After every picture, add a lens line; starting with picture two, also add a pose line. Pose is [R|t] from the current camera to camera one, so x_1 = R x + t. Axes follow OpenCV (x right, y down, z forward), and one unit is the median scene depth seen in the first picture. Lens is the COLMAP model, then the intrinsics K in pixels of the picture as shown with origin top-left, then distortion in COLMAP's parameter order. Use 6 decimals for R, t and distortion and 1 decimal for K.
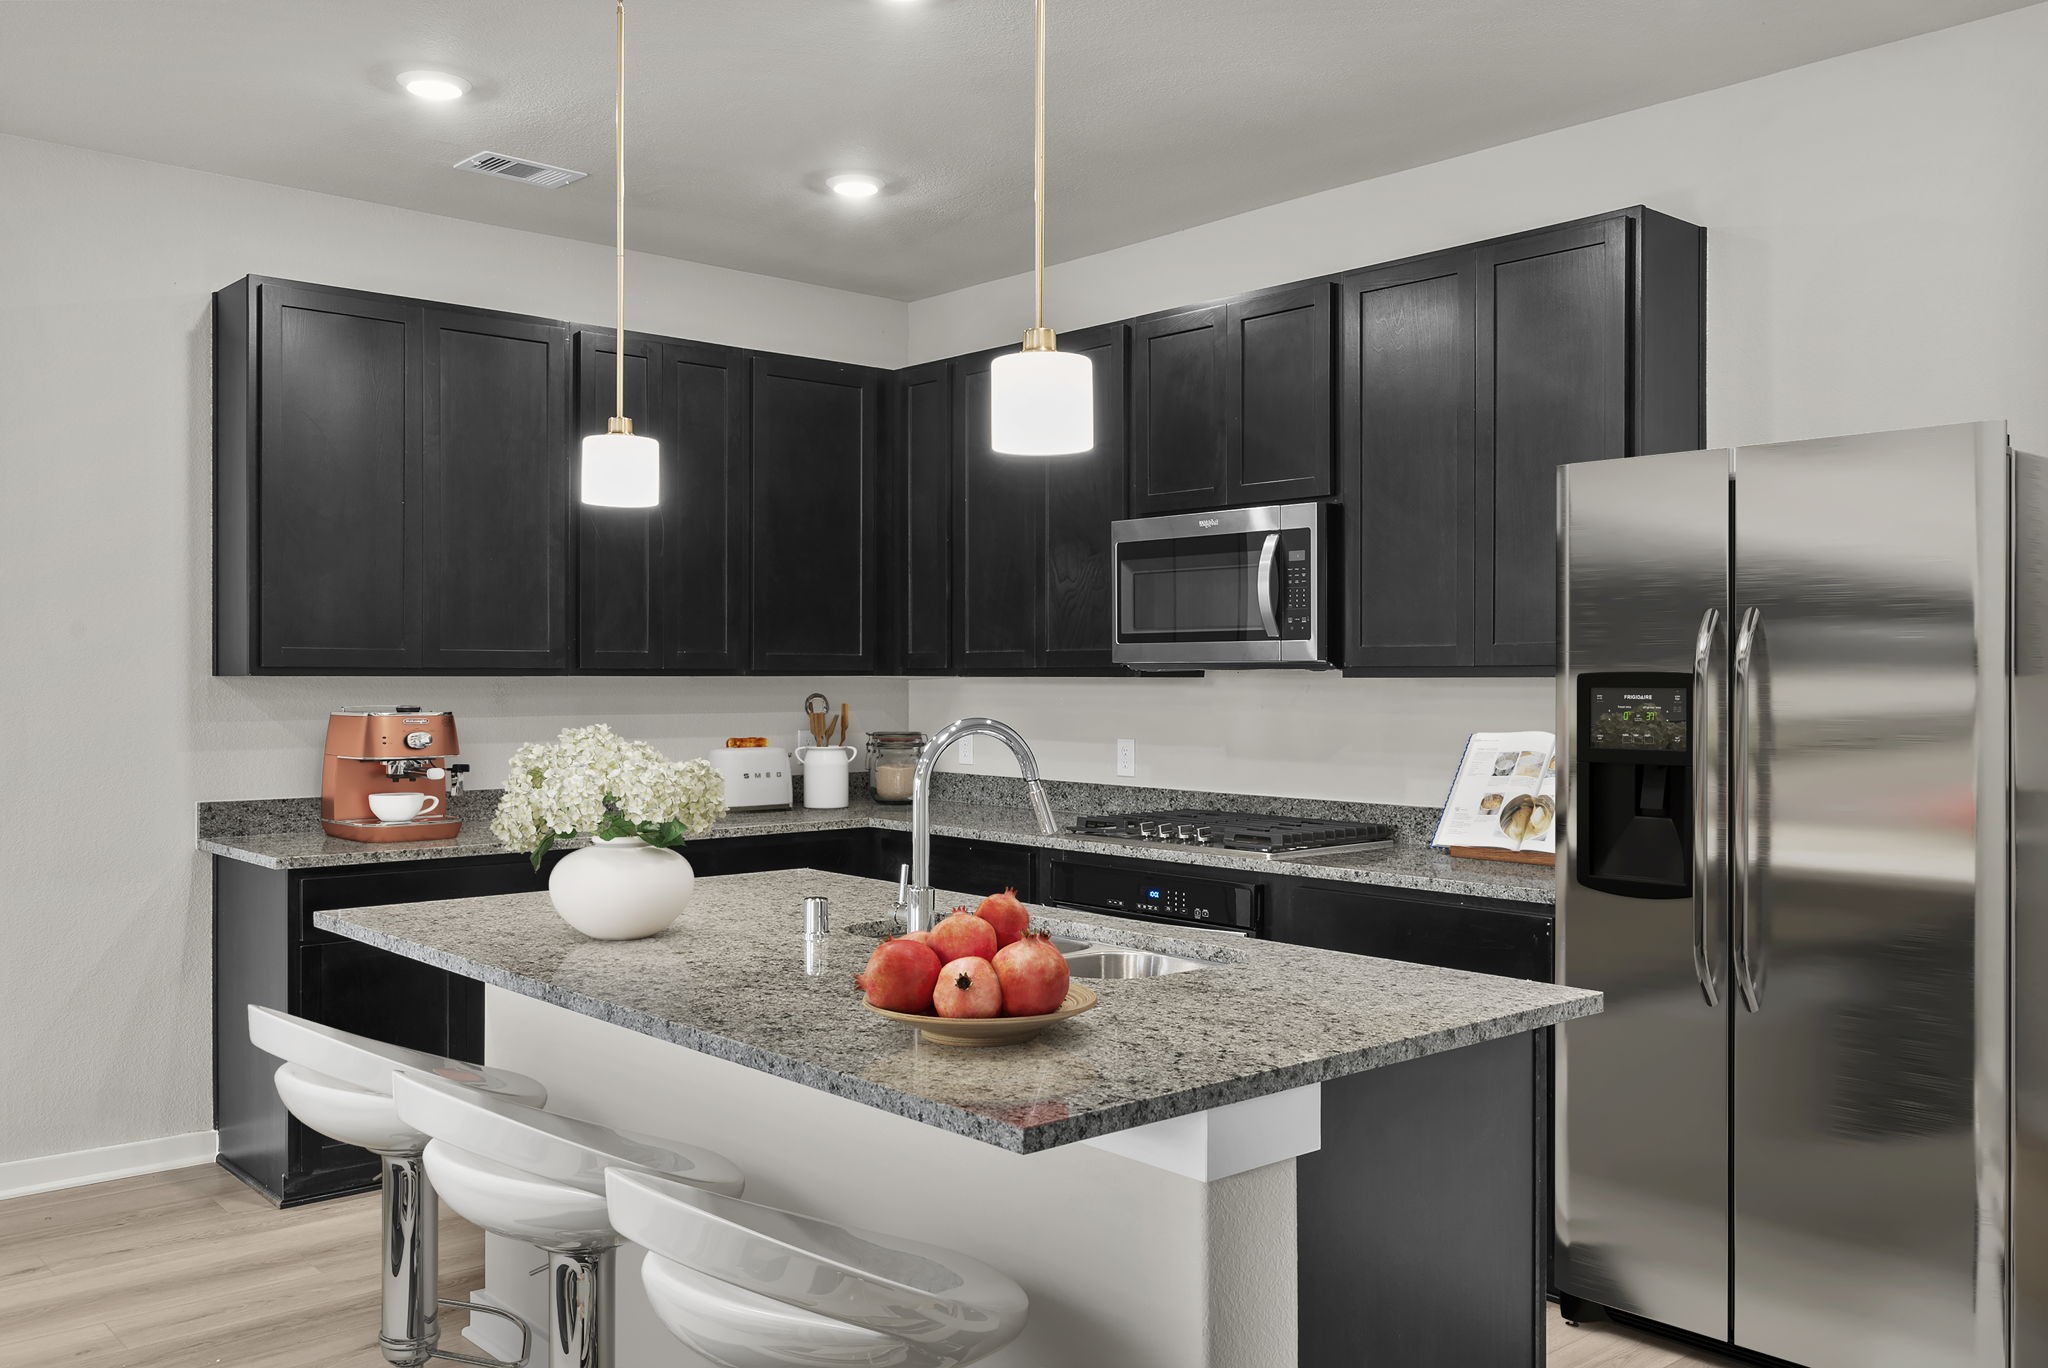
lens RADIAL K [[1709.8, 0, 1025.6], [0, 1709.8, 687.4], [0, 0, 1]] dist [0.017880, -0.005699]
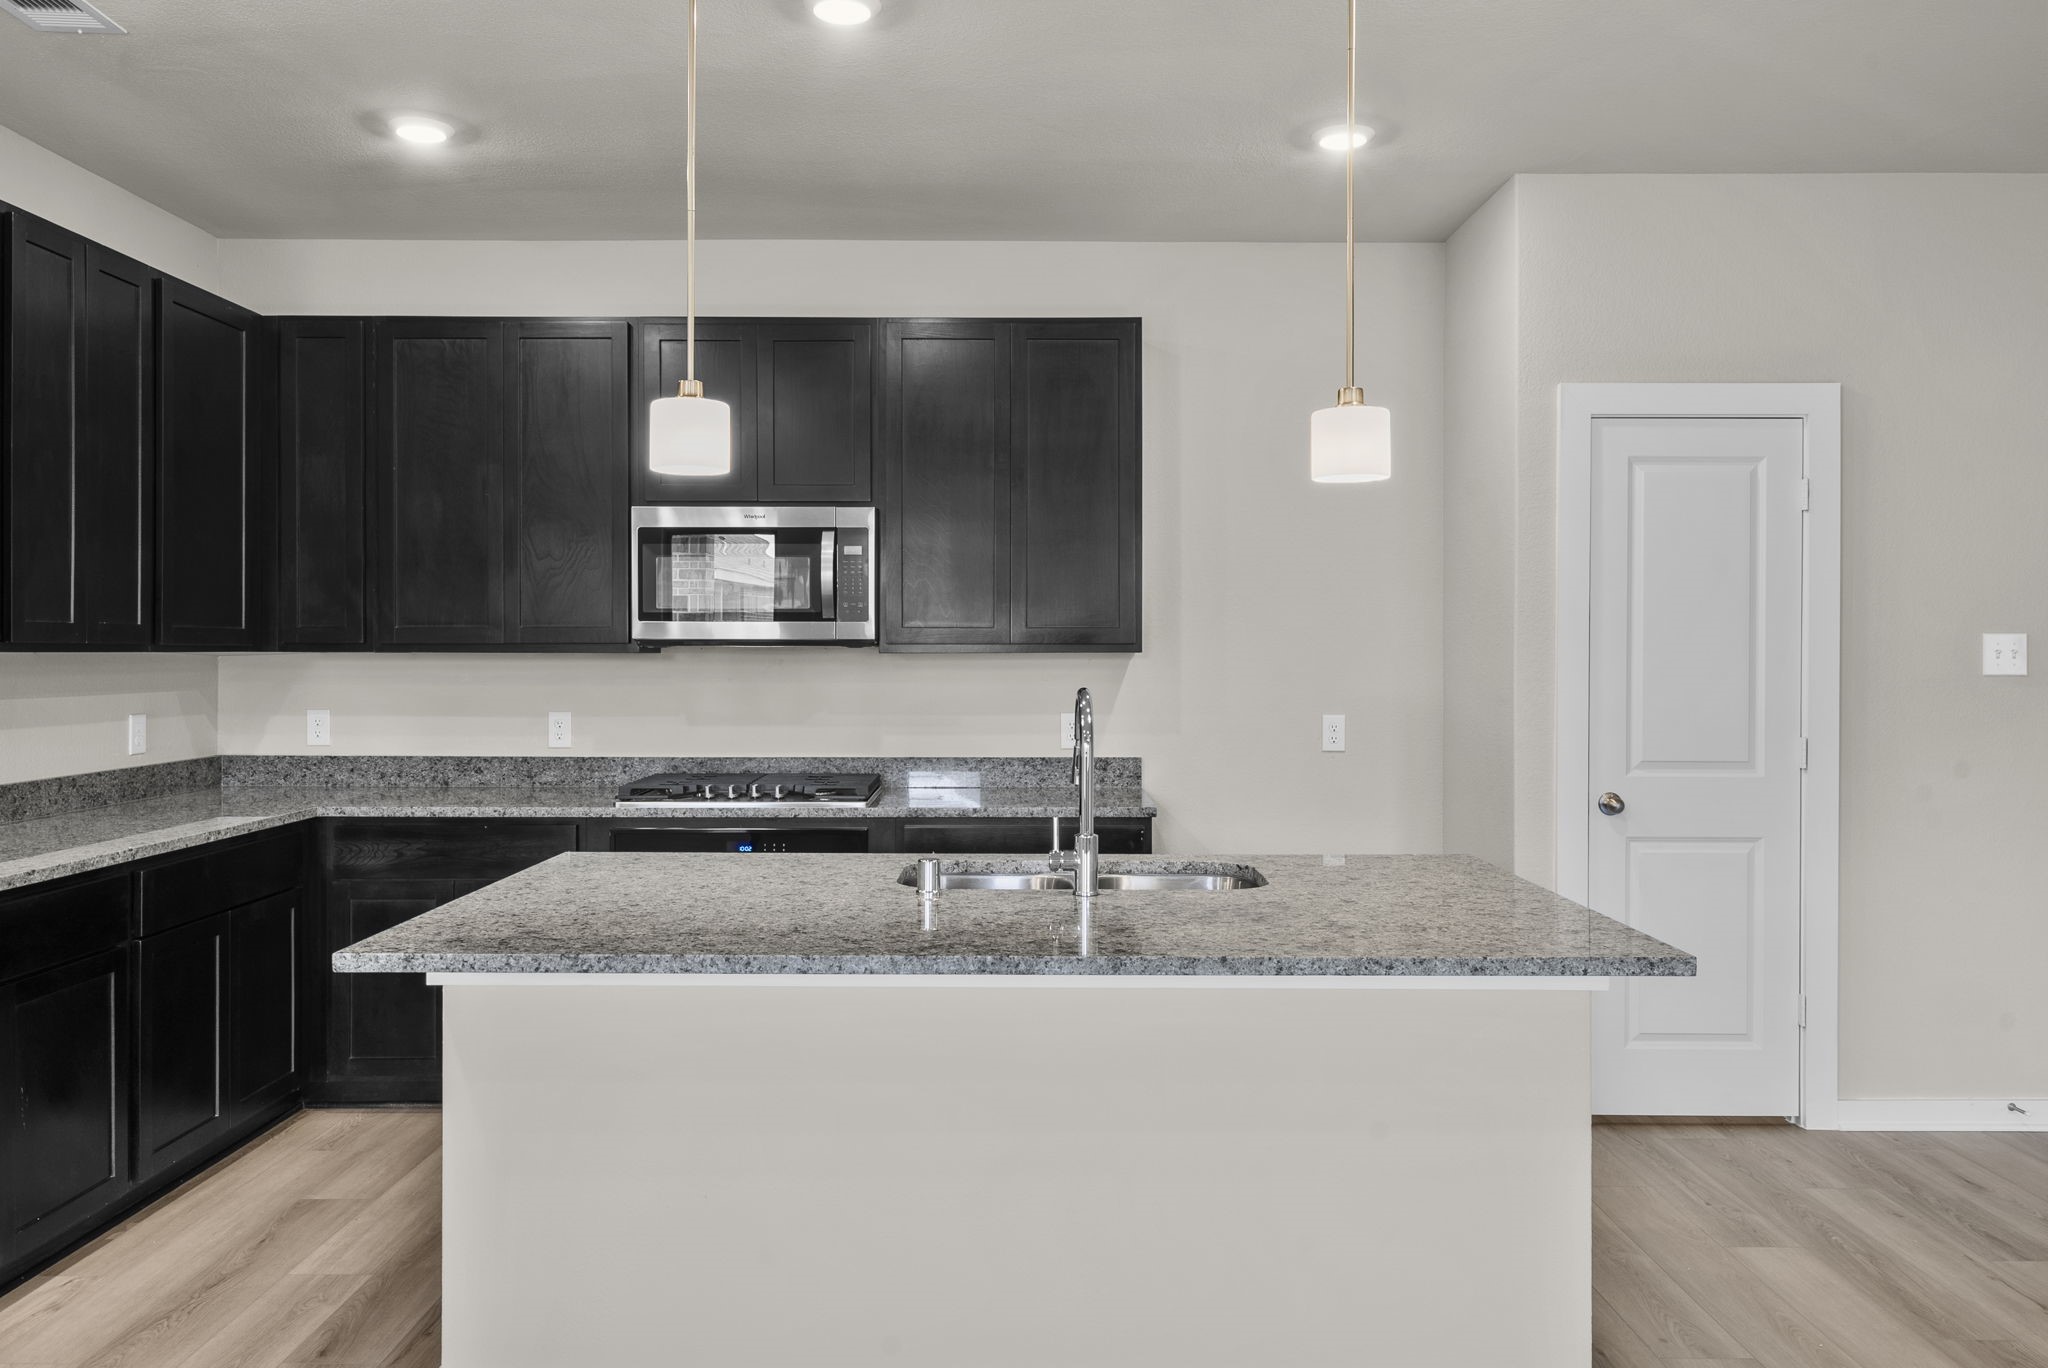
lens RADIAL K [[1478.5, 0, 1021.3], [0, 1478.5, 667.9], [0, 0, 1]] dist [0.006317, 0.003914]
pose [[0.662456, -0.008597, 0.749051, -0.483832], [0.005110, 0.999963, 0.006958, -0.001899], [-0.749083, -0.000782, 0.662475, 0.212093]]
